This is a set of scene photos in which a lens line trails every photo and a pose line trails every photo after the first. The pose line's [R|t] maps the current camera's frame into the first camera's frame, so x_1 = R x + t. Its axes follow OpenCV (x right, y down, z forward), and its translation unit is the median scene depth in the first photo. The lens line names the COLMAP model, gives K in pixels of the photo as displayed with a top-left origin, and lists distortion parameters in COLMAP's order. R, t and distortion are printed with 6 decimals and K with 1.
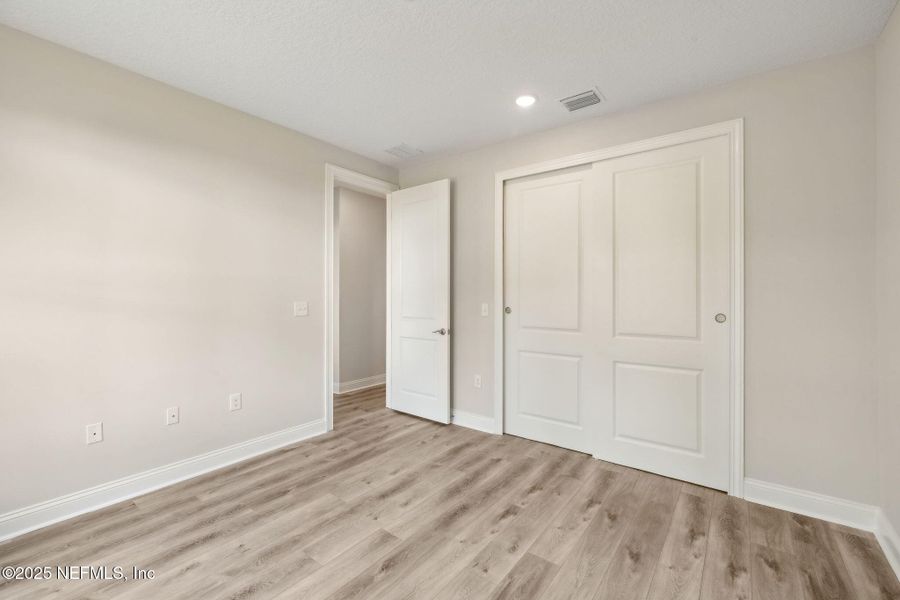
lens RADIAL K [[382.8, 0, 449.9], [0, 382.8, 302.3], [0, 0, 1]] dist [0.002181, -0.000061]
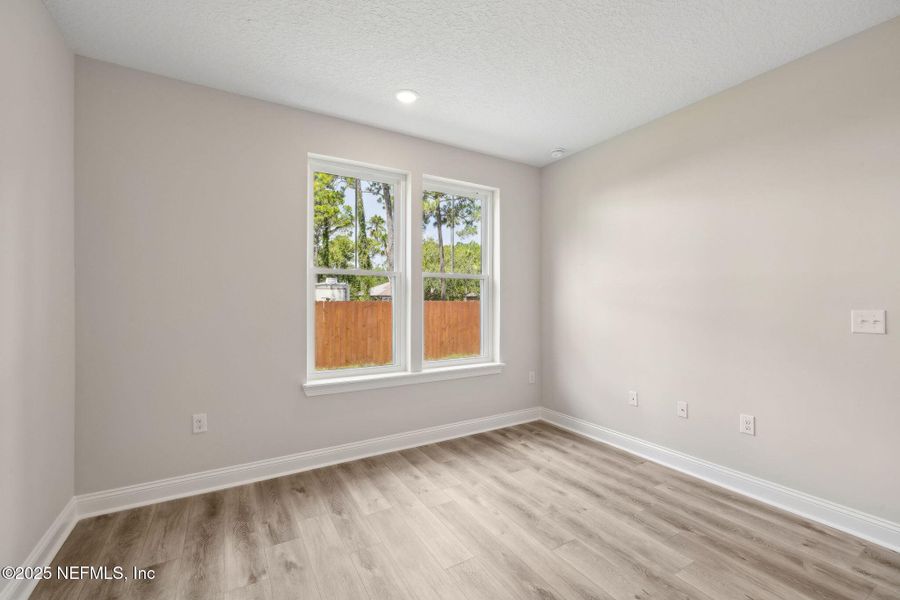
lens RADIAL K [[382.8, 0, 443.0], [0, 382.8, 296.2], [0, 0, 1]] dist [0.002181, -0.000061]
pose [[-0.402554, -0.006636, -0.915372, 0.600692], [-0.004799, 0.999975, -0.005139, -0.022614], [0.915384, 0.002324, -0.402576, 0.866242]]
